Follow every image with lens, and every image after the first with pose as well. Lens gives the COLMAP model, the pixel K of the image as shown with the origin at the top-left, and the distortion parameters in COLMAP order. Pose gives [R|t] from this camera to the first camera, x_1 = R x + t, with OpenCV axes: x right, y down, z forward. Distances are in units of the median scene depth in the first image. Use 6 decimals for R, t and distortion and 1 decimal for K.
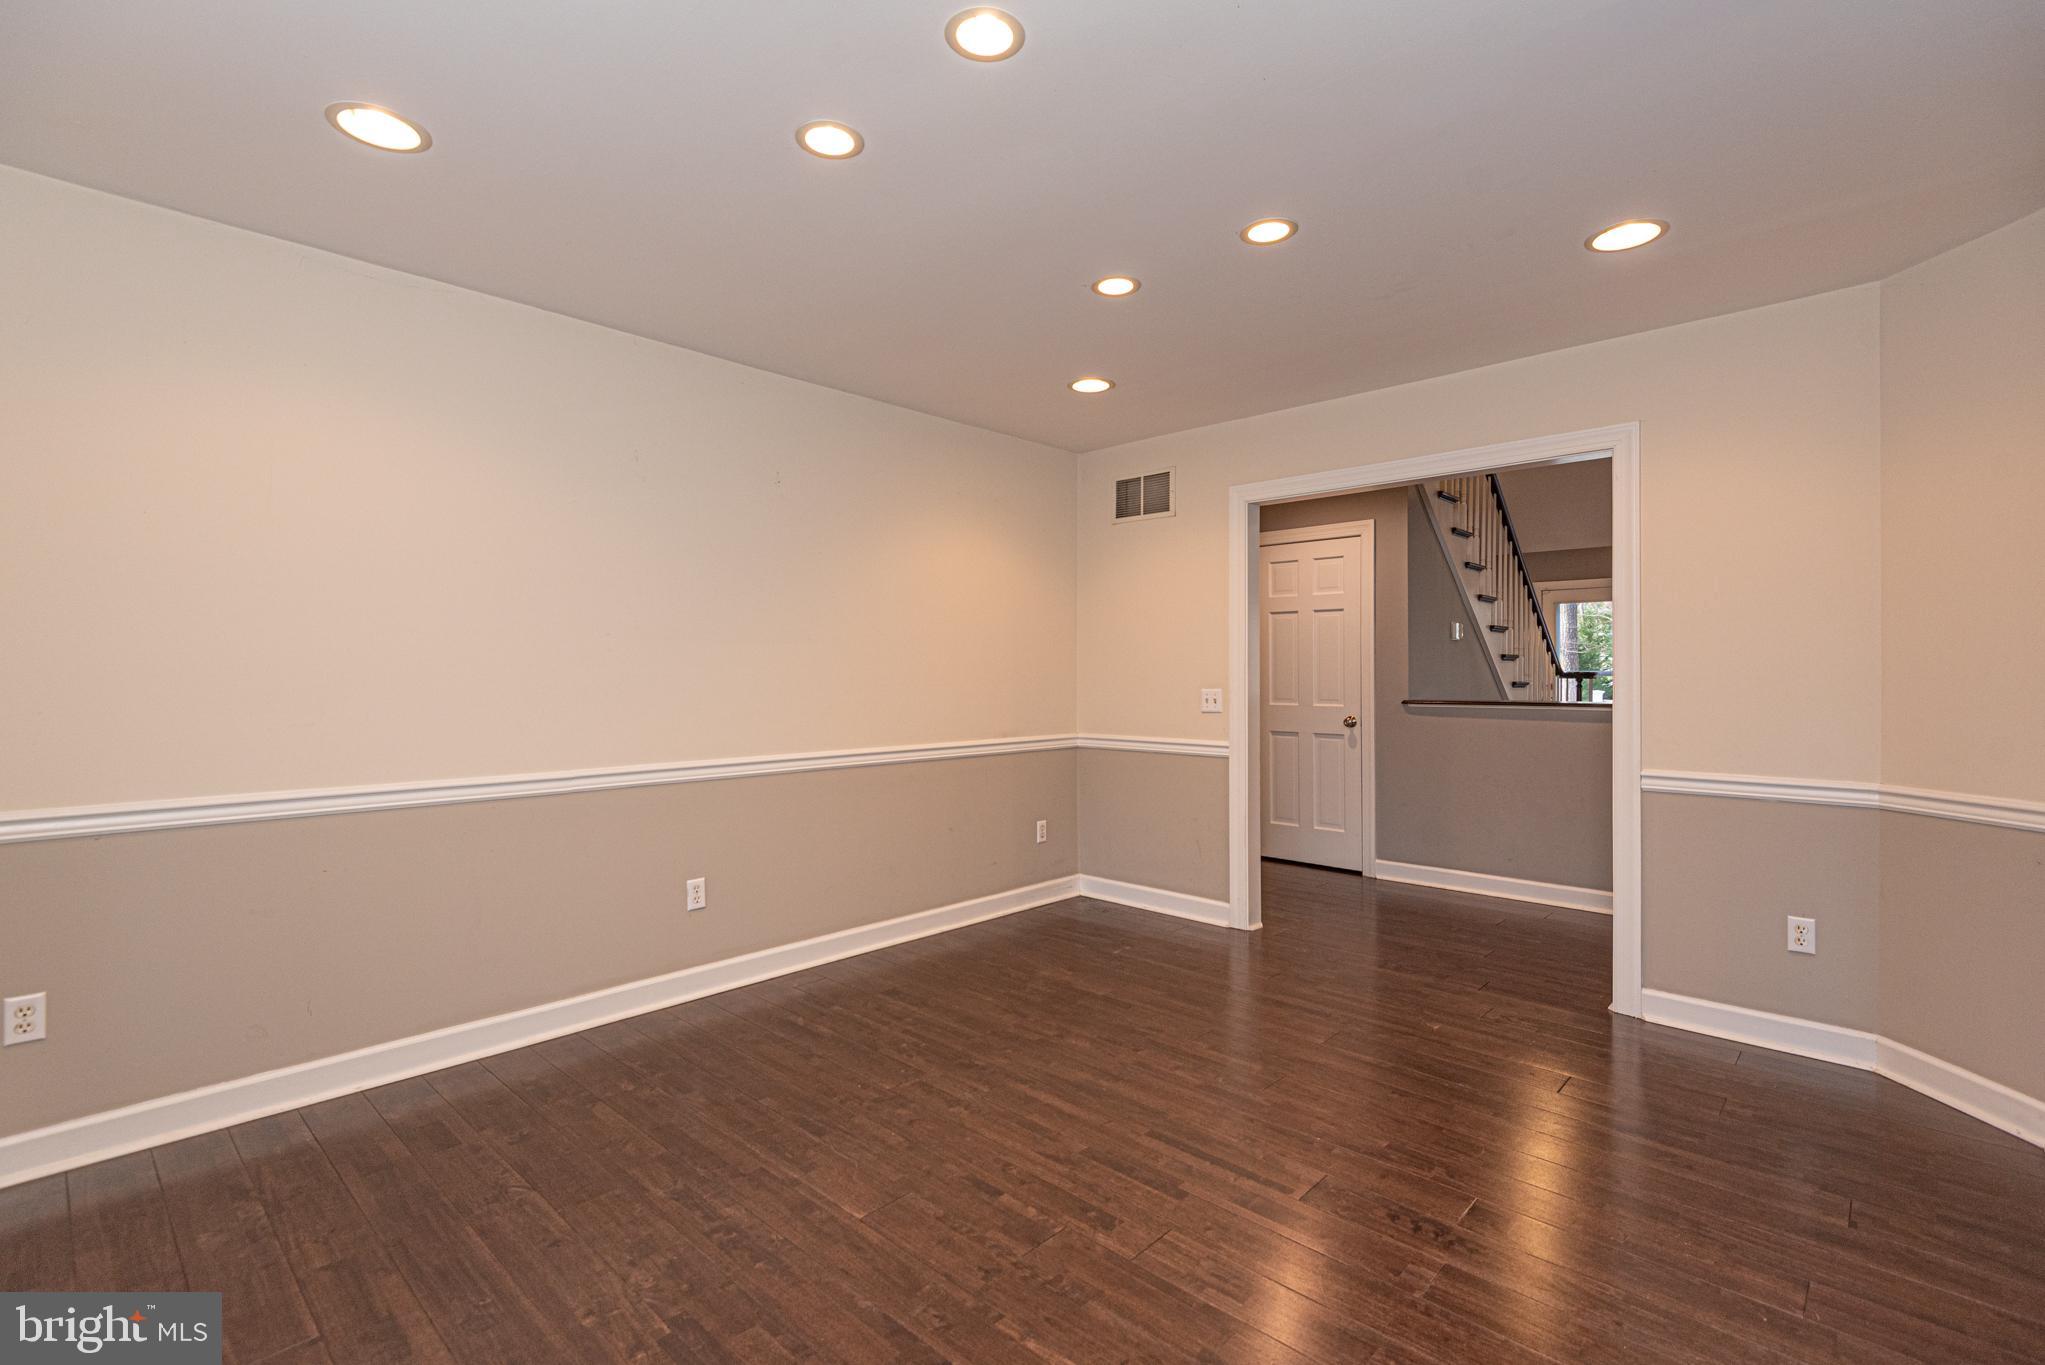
lens RADIAL K [[948.0, 0, 1021.0], [0, 948.0, 677.2], [0, 0, 1]] dist [0.004028, -0.000076]
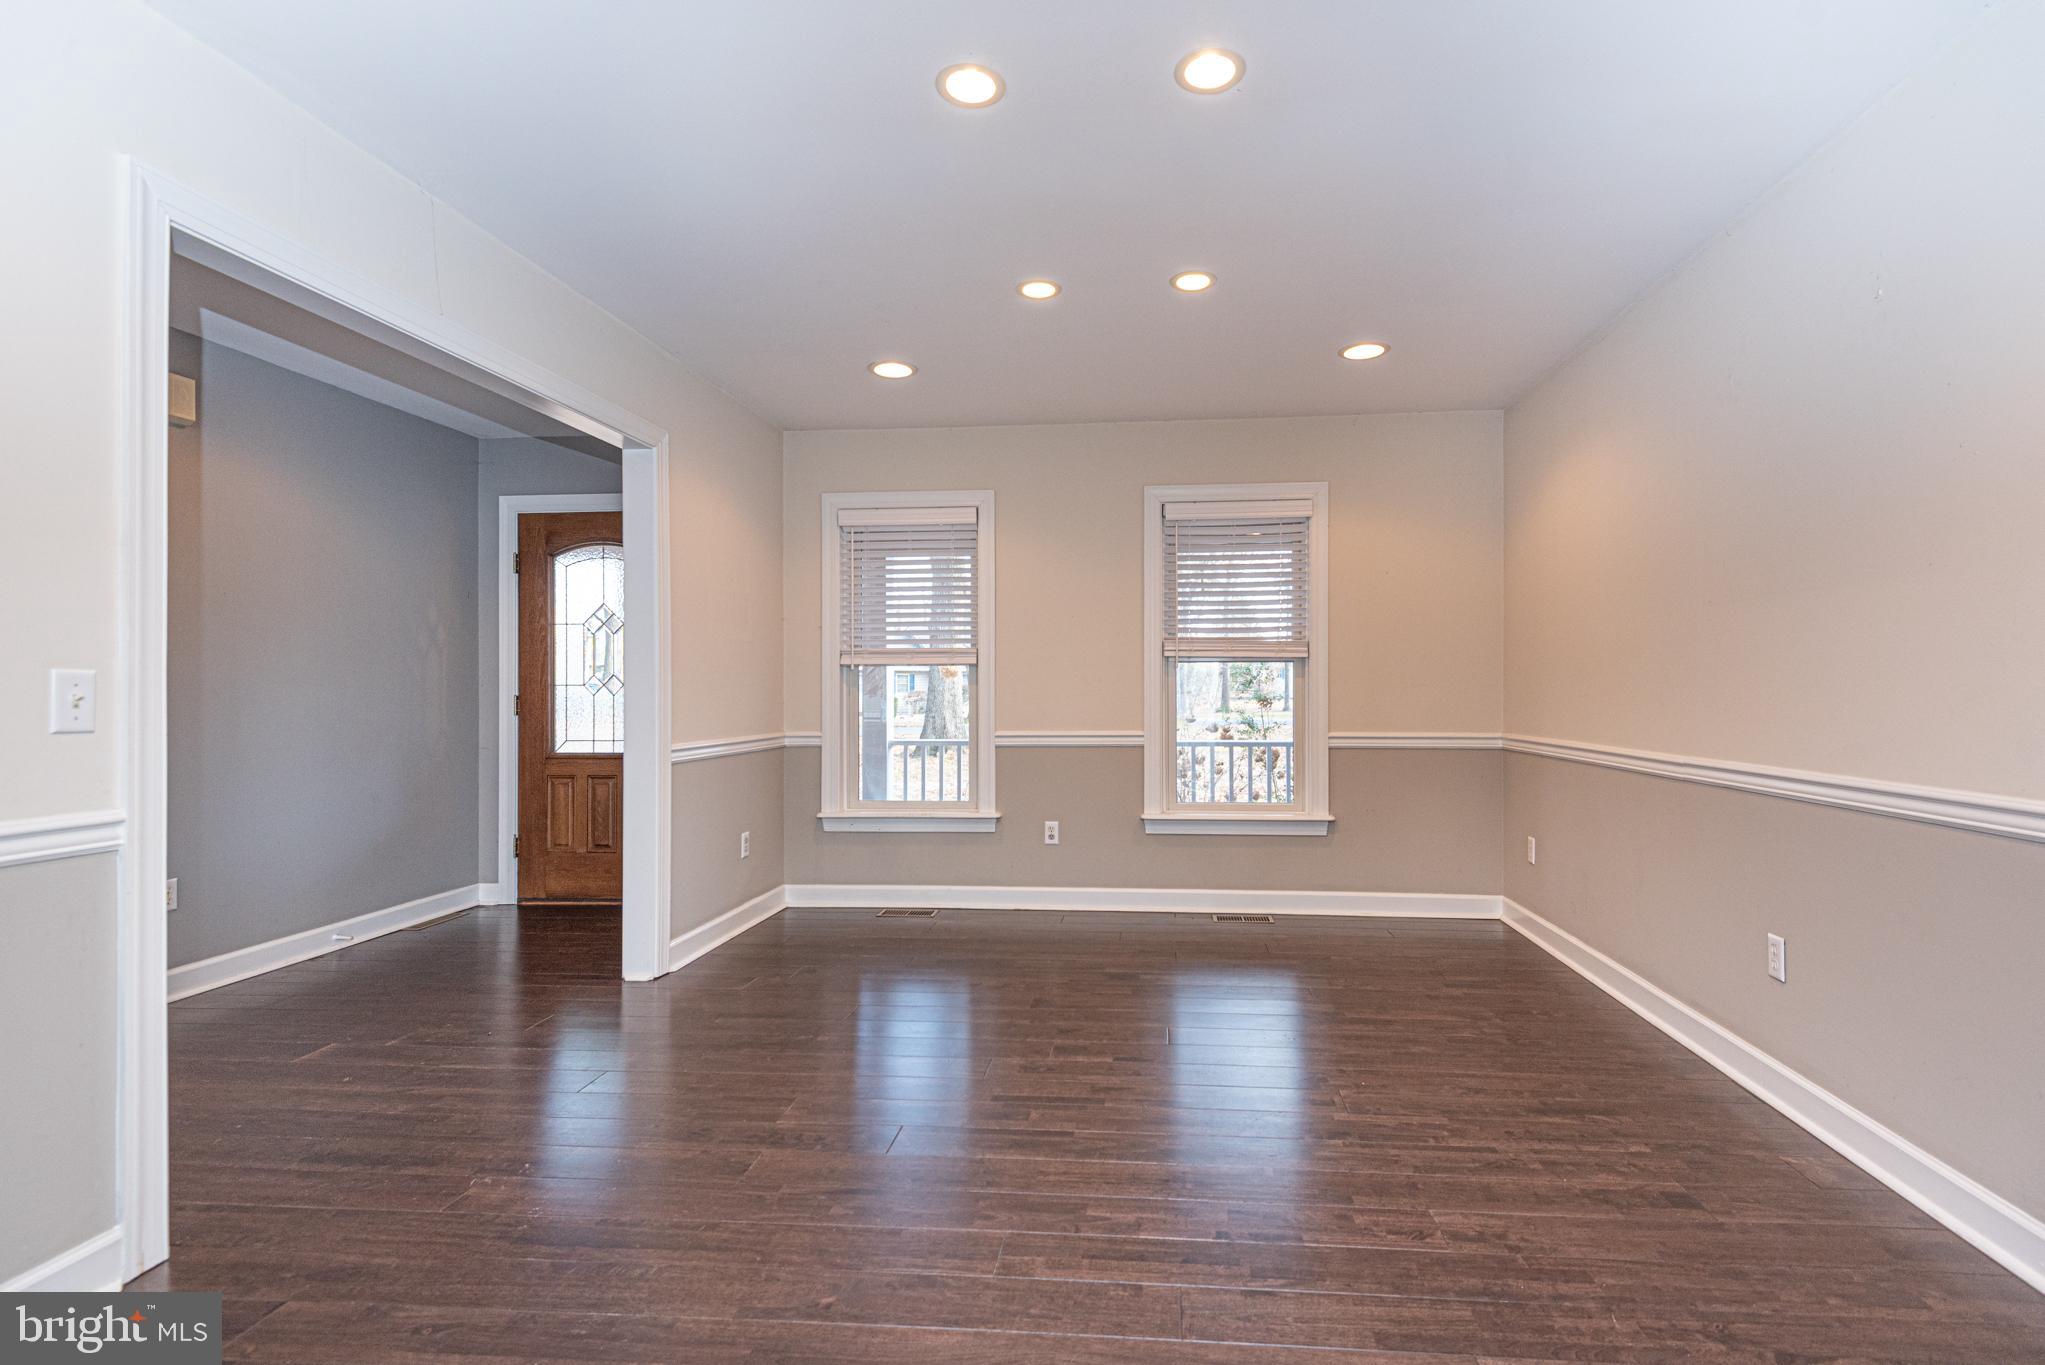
lens RADIAL K [[948.0, 0, 1031.5], [0, 948.0, 679.7], [0, 0, 1]] dist [0.004028, -0.000076]
pose [[-0.817907, -0.004951, -0.575330, 0.579789], [-0.002062, 0.999982, -0.005675, 0.035145], [0.575347, -0.003455, -0.817902, 1.433373]]
